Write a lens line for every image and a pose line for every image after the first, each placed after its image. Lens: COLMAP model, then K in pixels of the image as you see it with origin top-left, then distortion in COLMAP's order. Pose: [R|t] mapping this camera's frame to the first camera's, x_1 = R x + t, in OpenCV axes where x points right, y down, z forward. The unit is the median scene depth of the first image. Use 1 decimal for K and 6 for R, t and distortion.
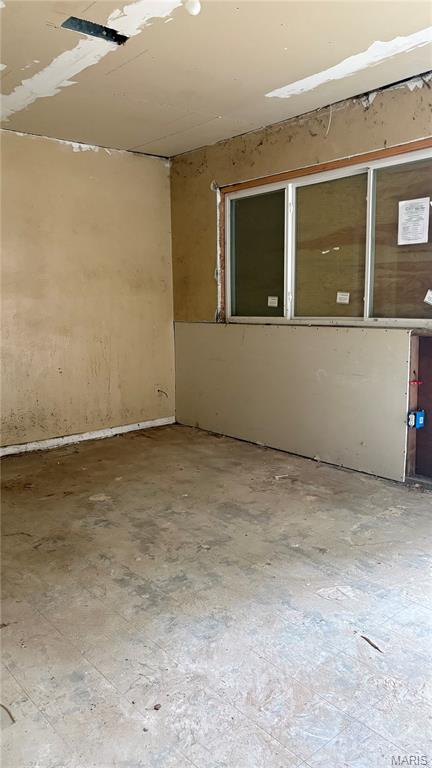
lens RADIAL K [[574.4, 0, 216.0], [0, 574.4, 384.0], [0, 0, 1]] dist [0.121653, -0.176274]
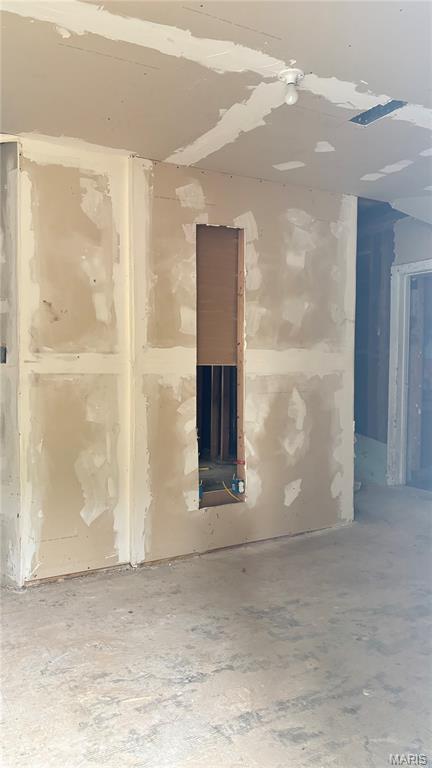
lens RADIAL K [[574.4, 0, 216.0], [0, 574.4, 384.0], [0, 0, 1]] dist [0.121653, -0.176274]
pose [[-0.182023, 0.051292, -0.981956, 0.926625], [-0.132520, 0.988248, 0.076186, -0.142652], [0.974323, 0.143997, -0.173086, 0.945756]]
